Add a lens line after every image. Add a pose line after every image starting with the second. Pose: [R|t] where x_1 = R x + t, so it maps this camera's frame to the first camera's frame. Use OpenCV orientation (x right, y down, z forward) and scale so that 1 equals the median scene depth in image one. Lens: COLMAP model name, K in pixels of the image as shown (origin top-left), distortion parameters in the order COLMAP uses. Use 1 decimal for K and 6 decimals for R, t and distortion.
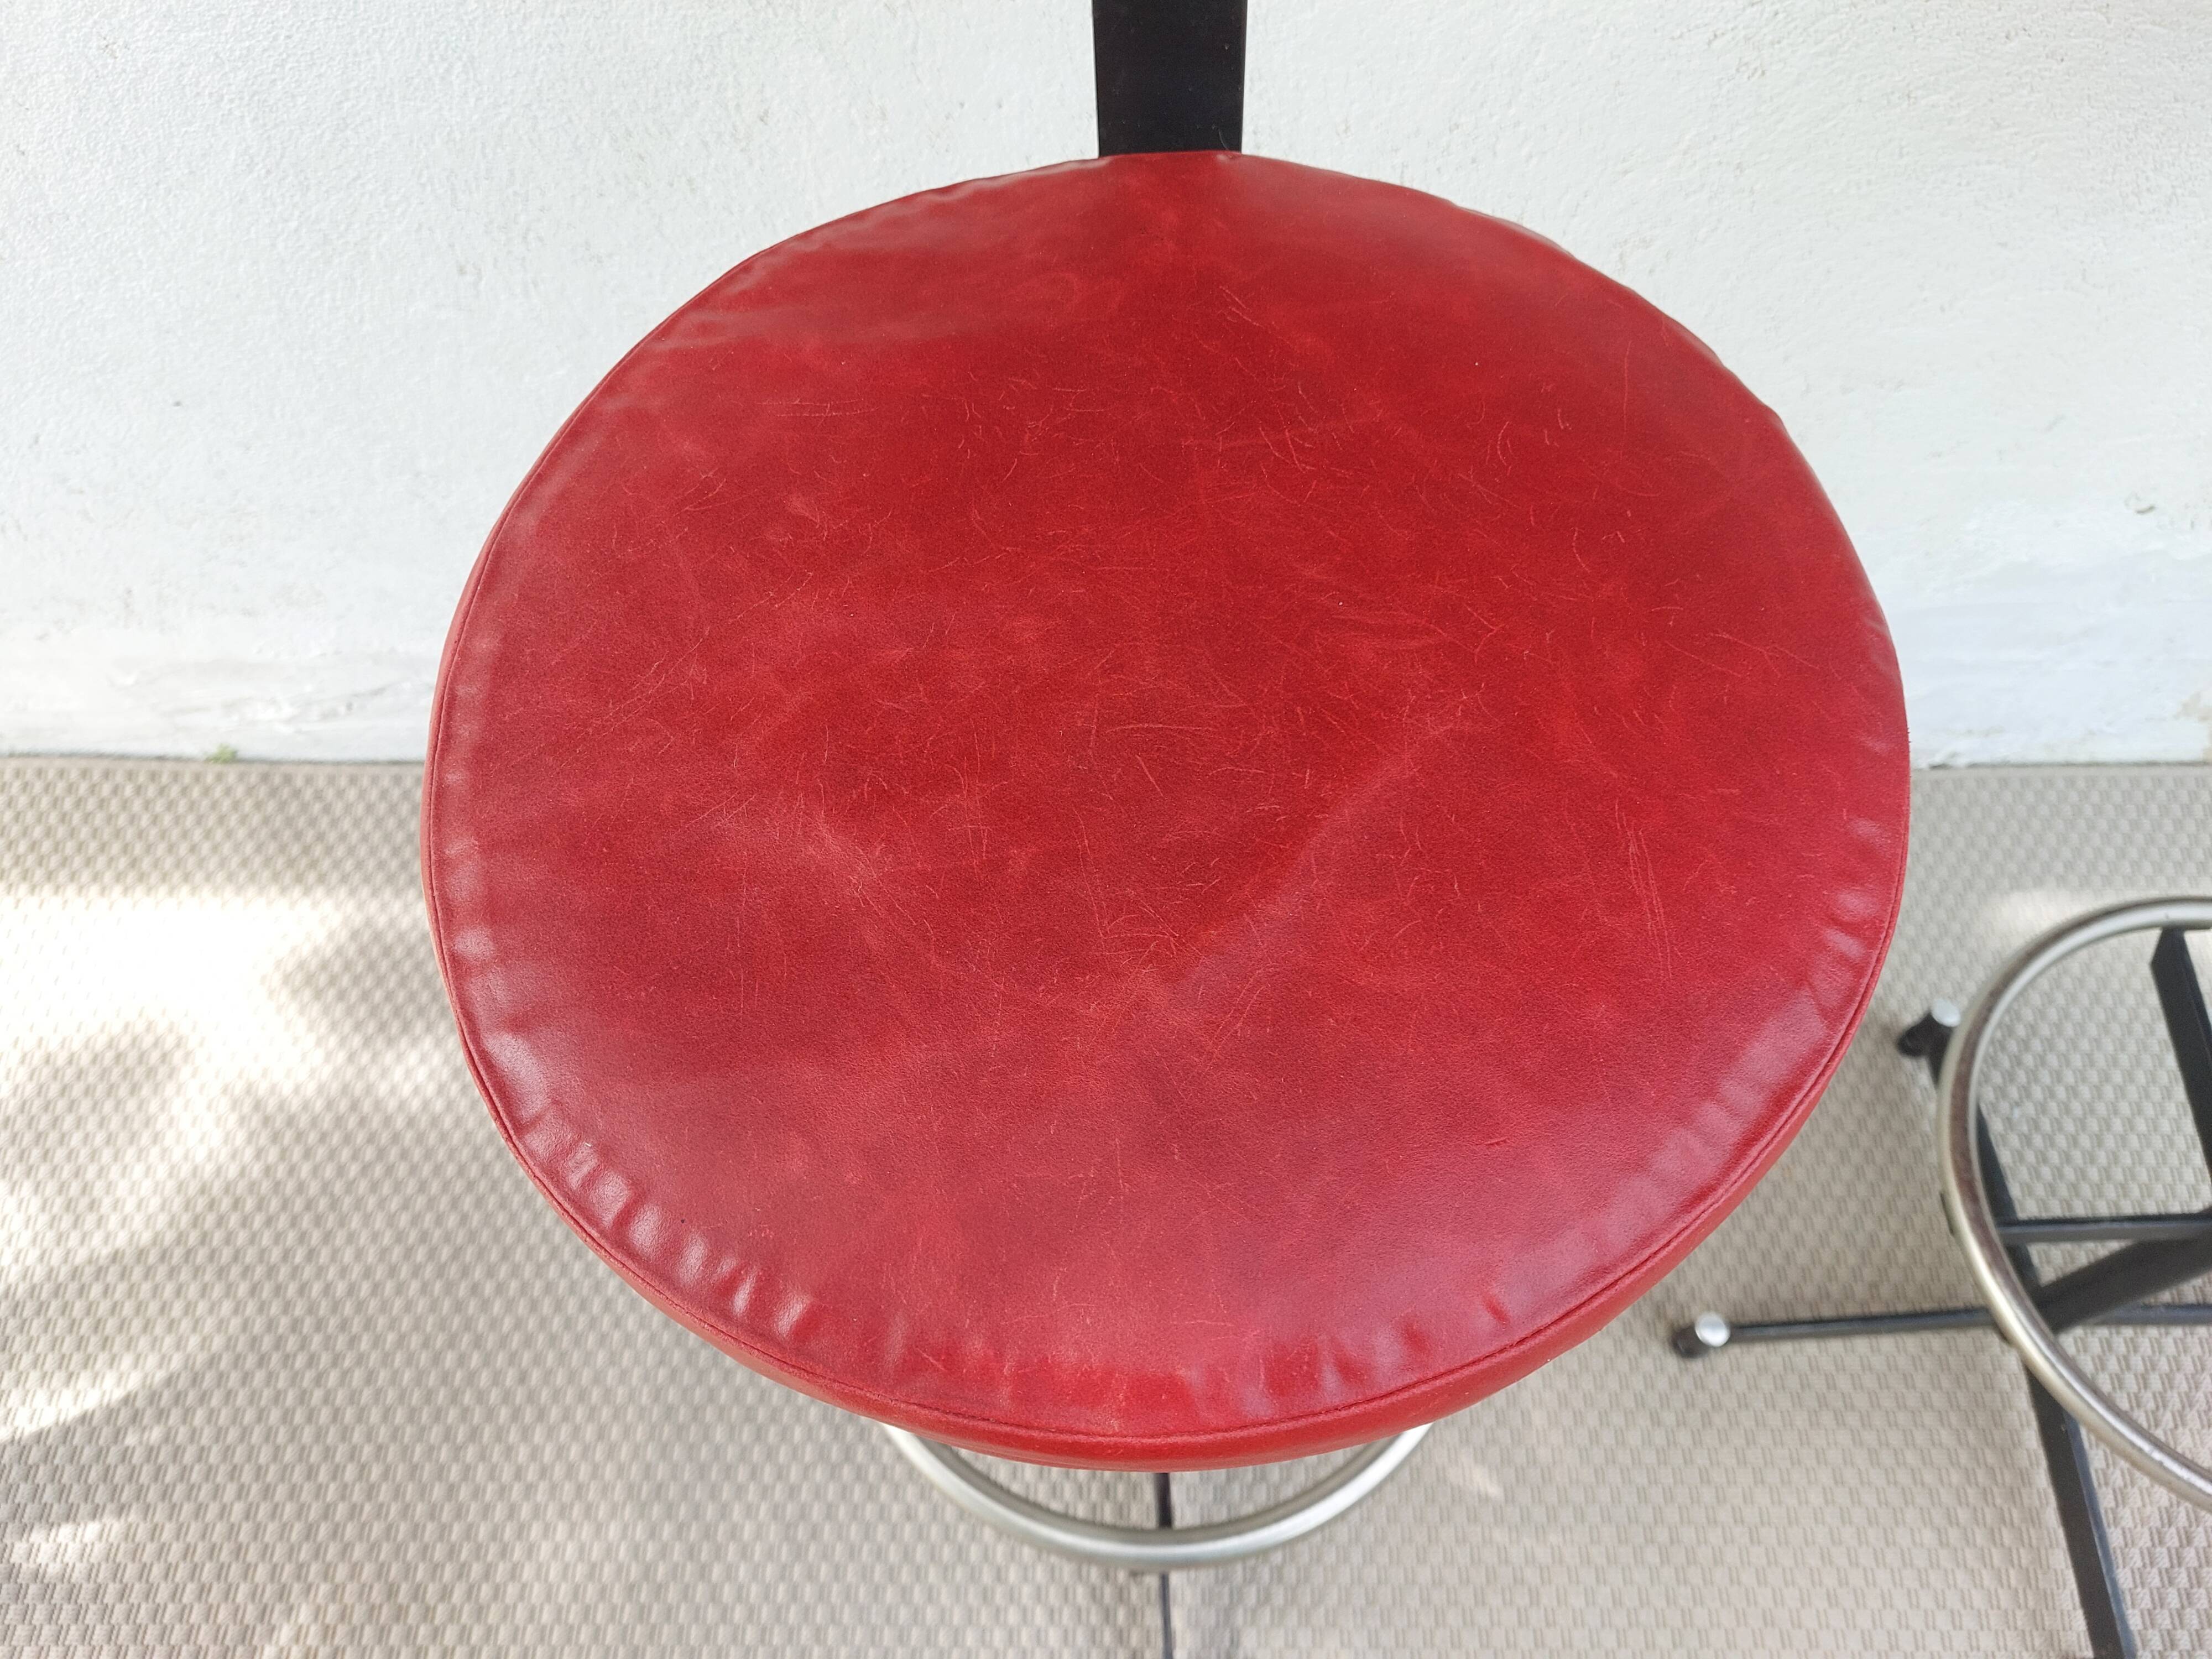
lens RADIAL K [[1622.1, 0, 1081.1], [0, 1622.1, 827.7], [0, 0, 1]] dist [0.000216, -0.002627]
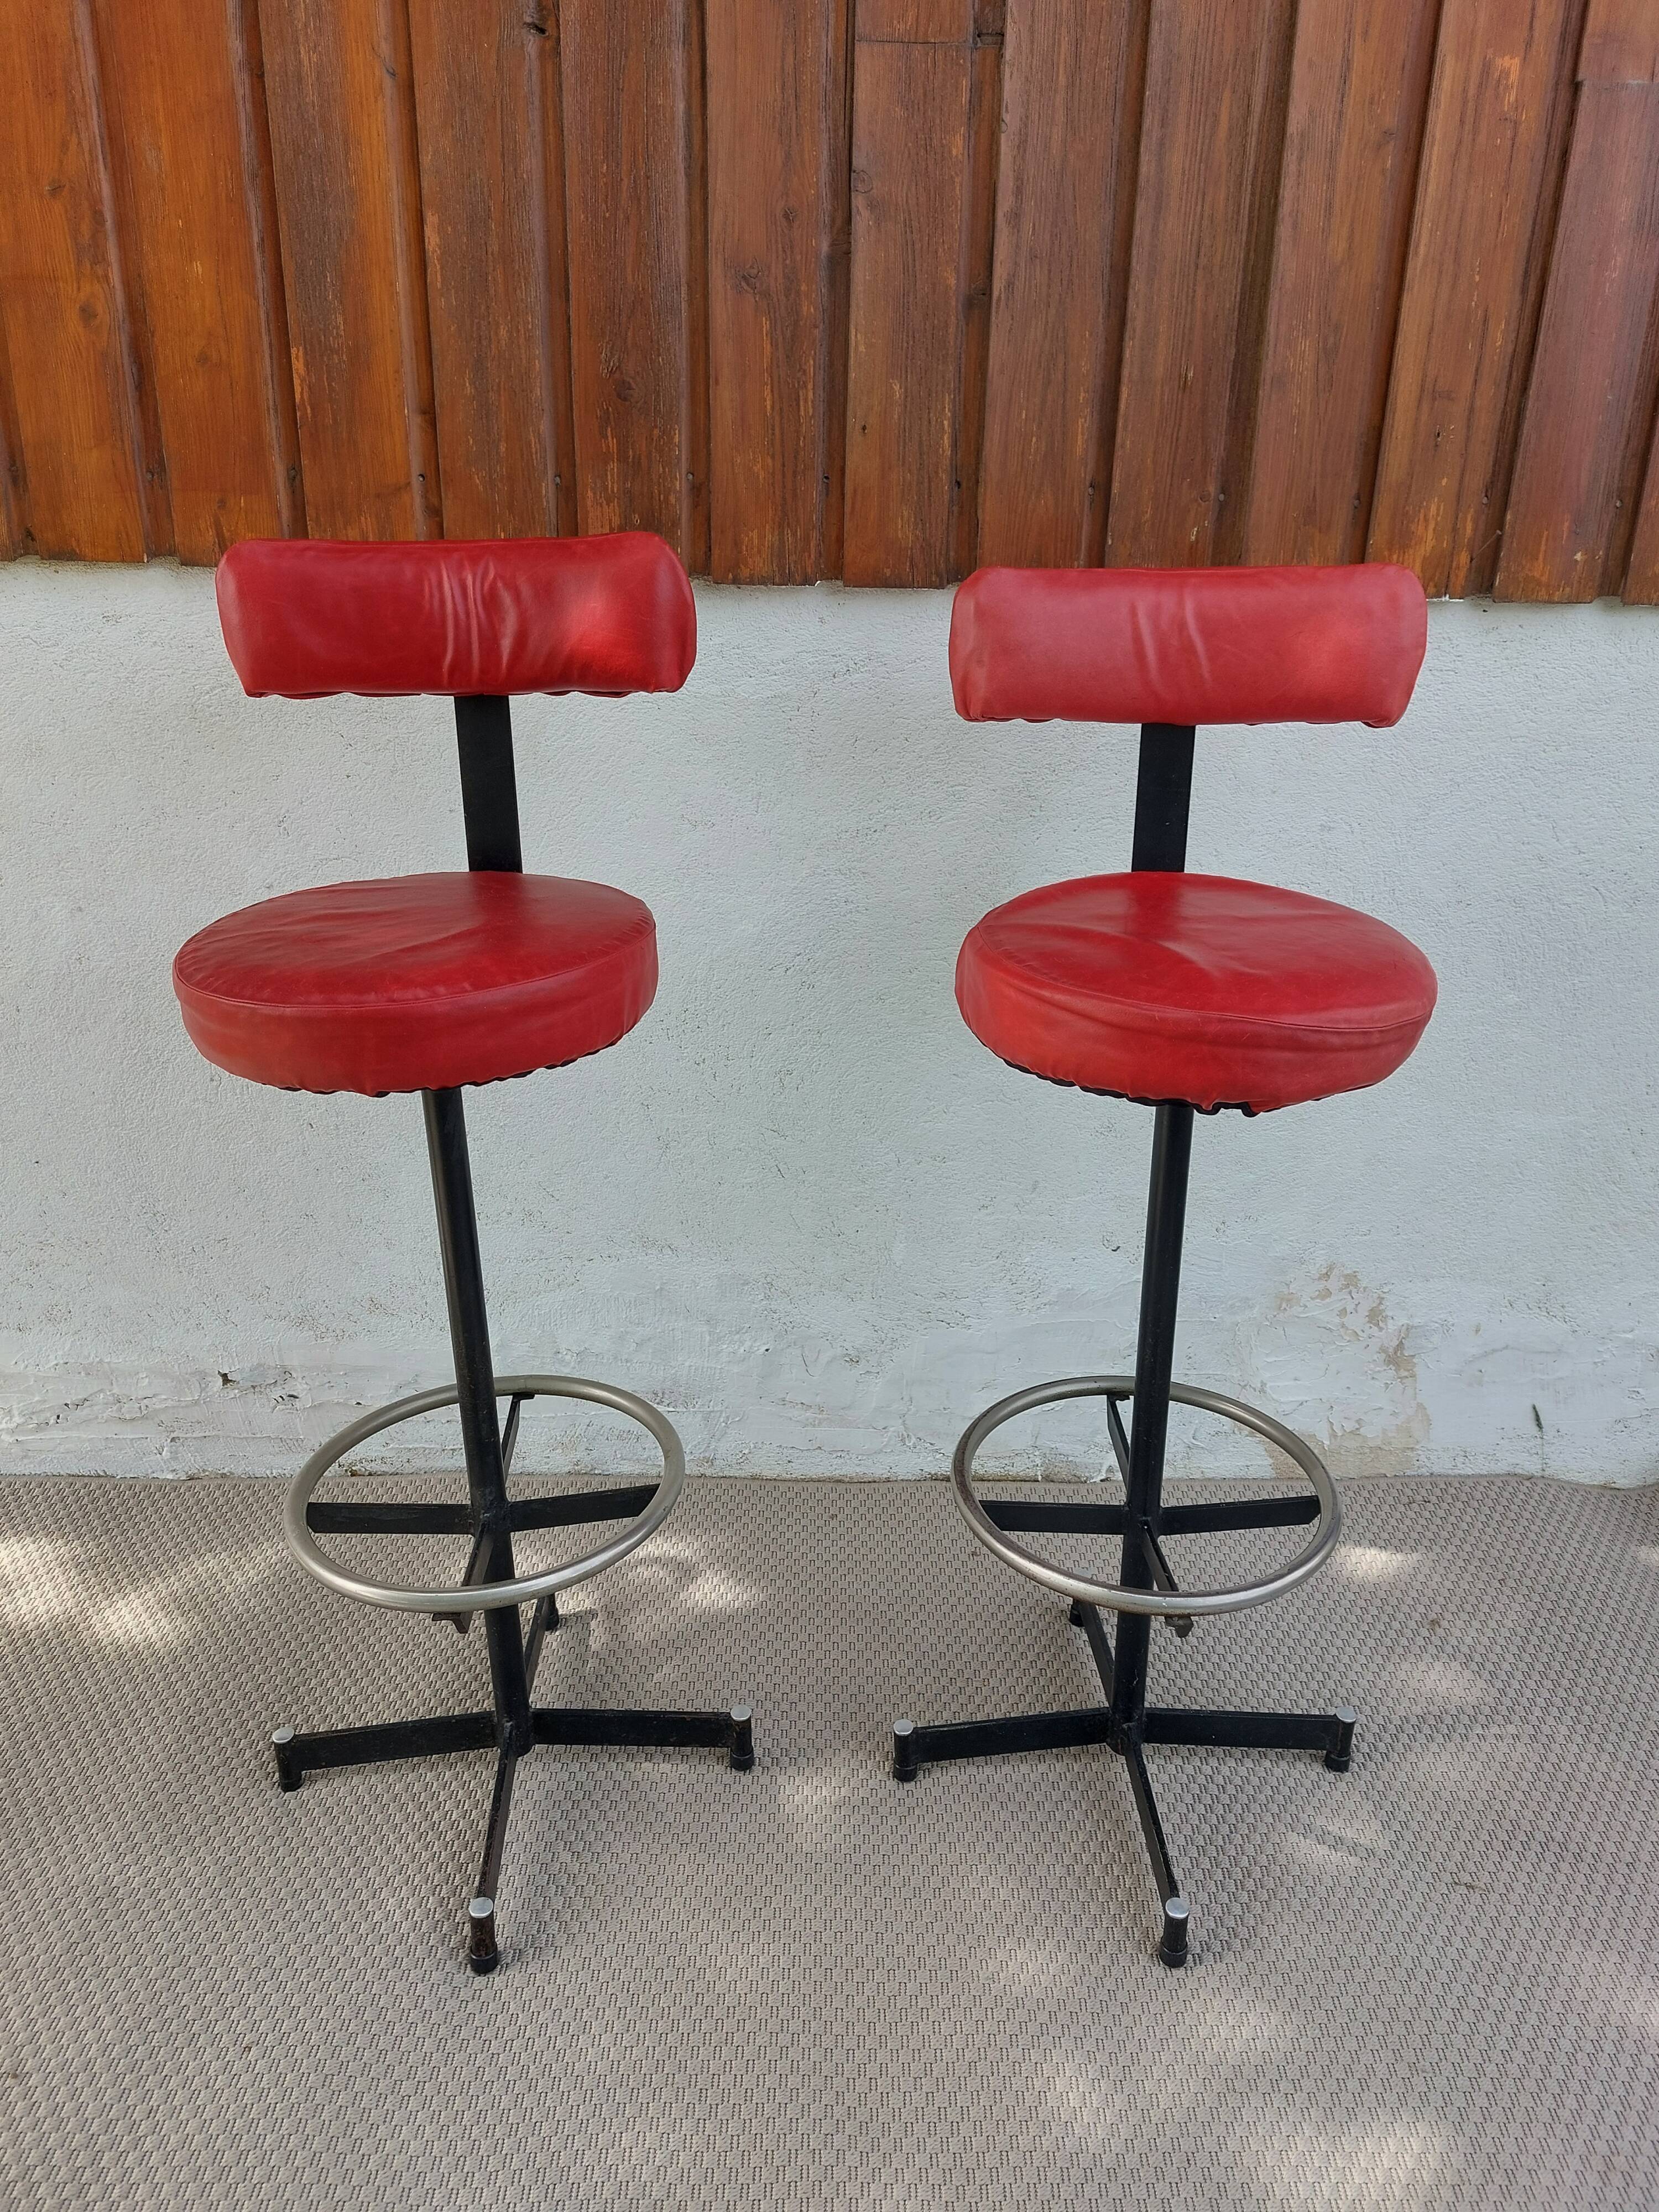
lens RADIAL K [[1582.4, 0, 829.6], [0, 1582.4, 1138.7], [0, 0, 1]] dist [0.049451, -0.067872]
pose [[0.999294, 0.010663, 0.036029, 0.258726], [0.014660, 0.772230, -0.635174, 0.797995], [-0.034596, 0.635254, 0.771528, -0.419506]]
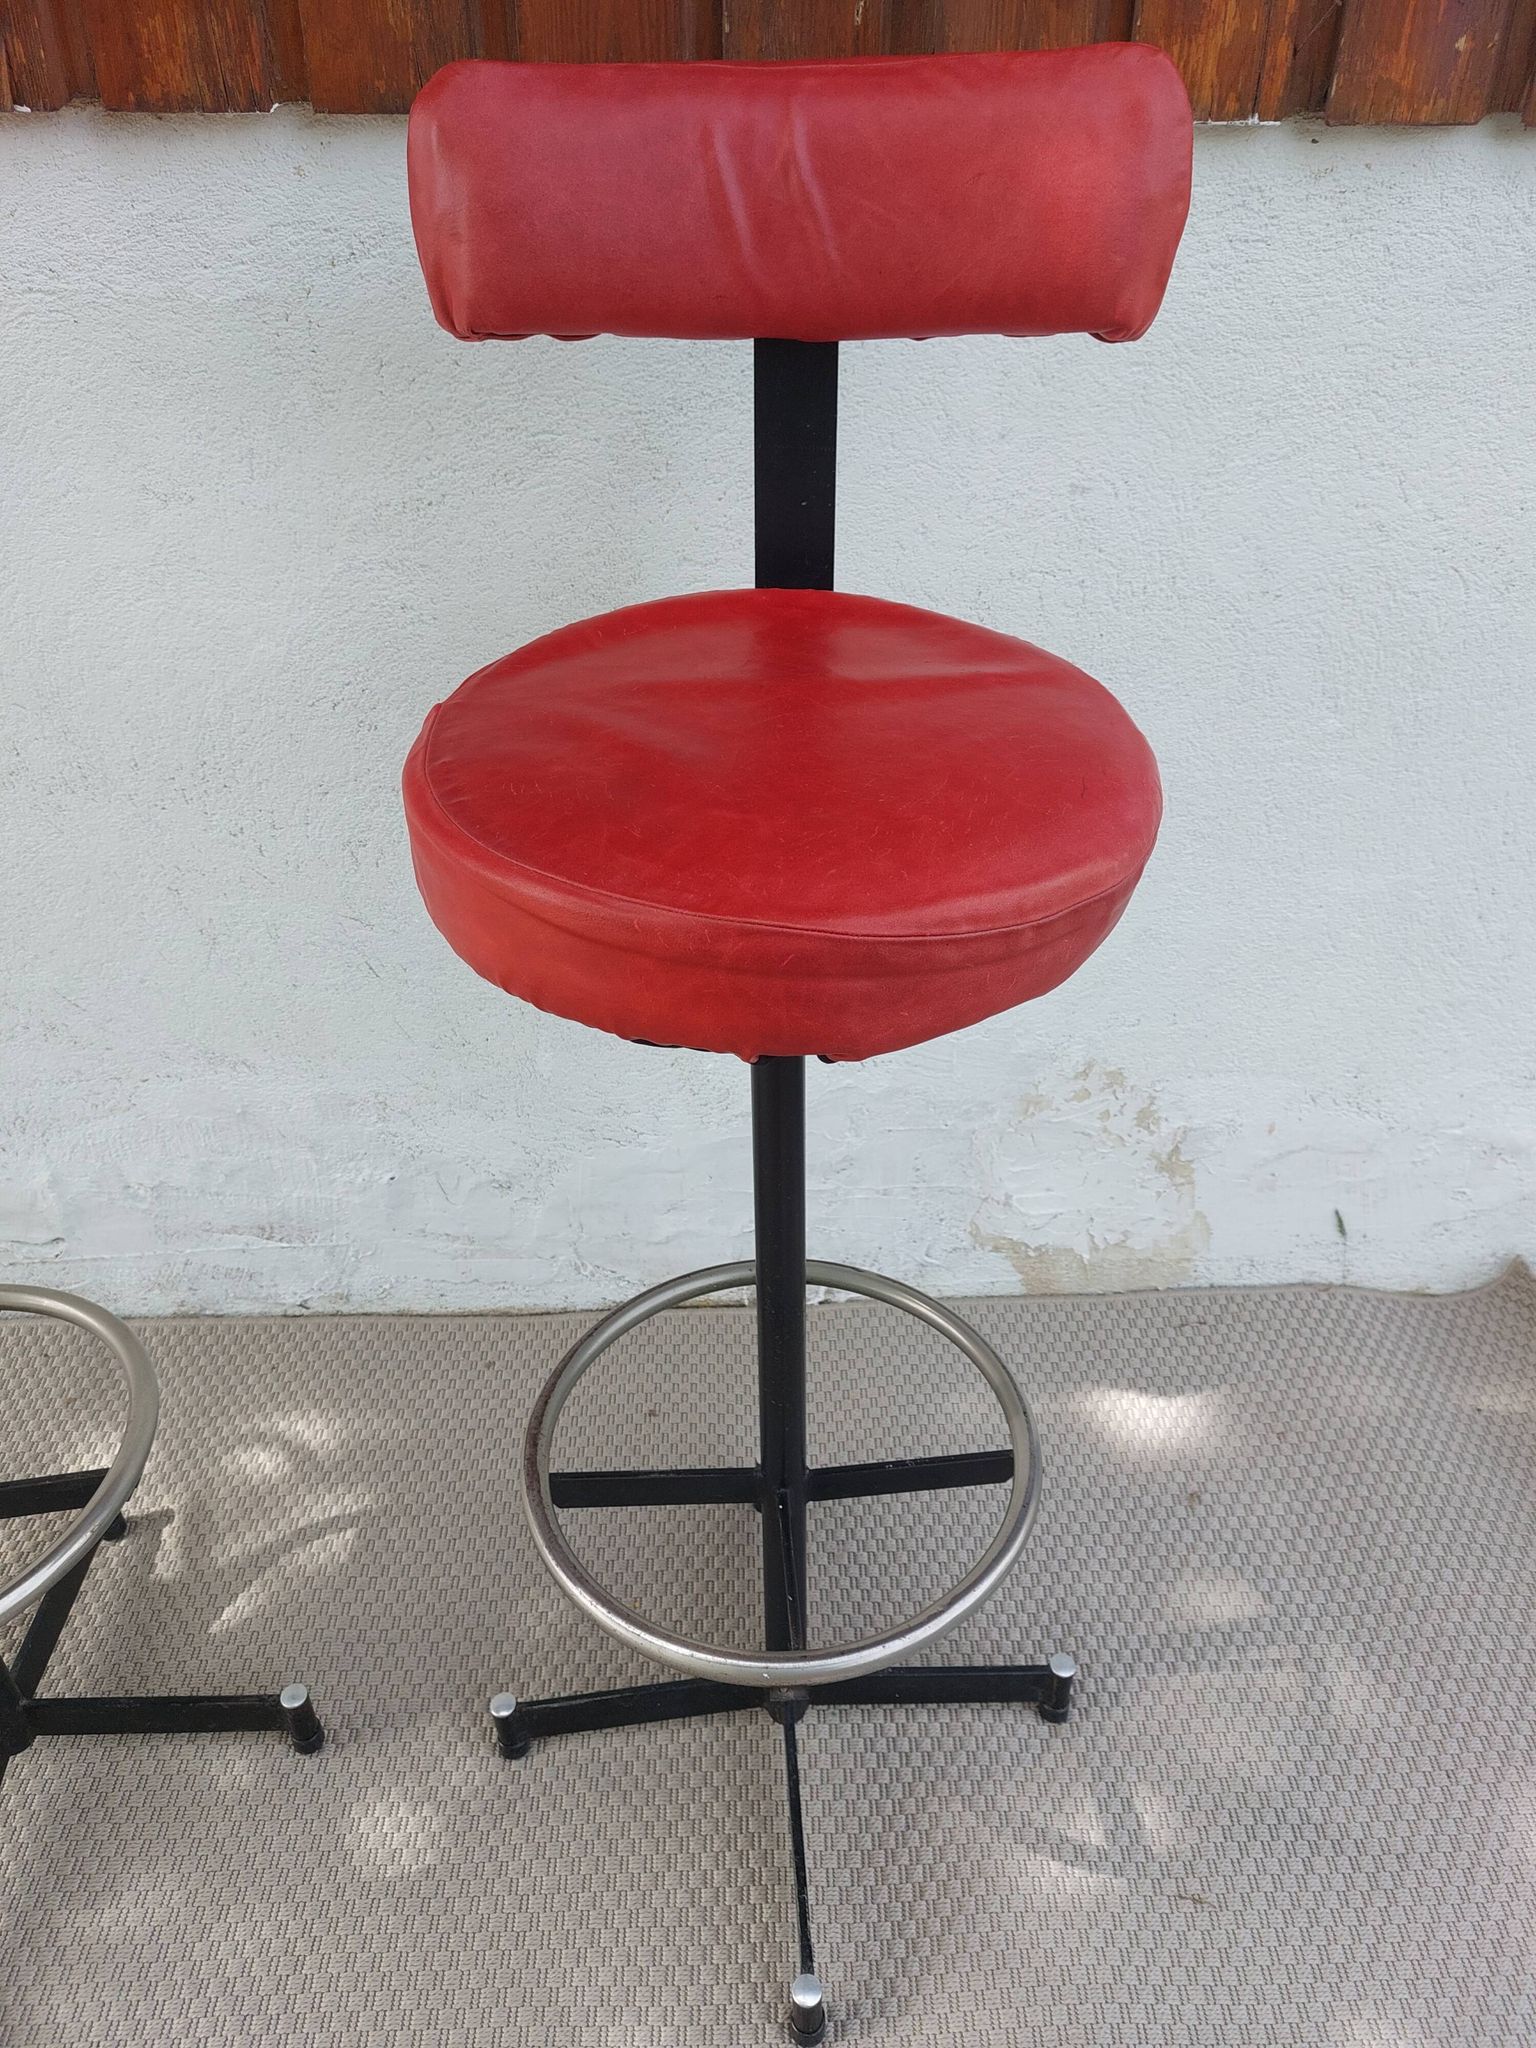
lens RADIAL K [[1477.6, 0, 756.0], [0, 1477.6, 1044.3], [0, 0, 1]] dist [0.041173, -0.041178]
pose [[0.998793, -0.019355, 0.045136, 0.519305], [0.038208, 0.883665, -0.466557, 0.390537], [-0.030855, 0.467719, 0.883338, -0.147796]]
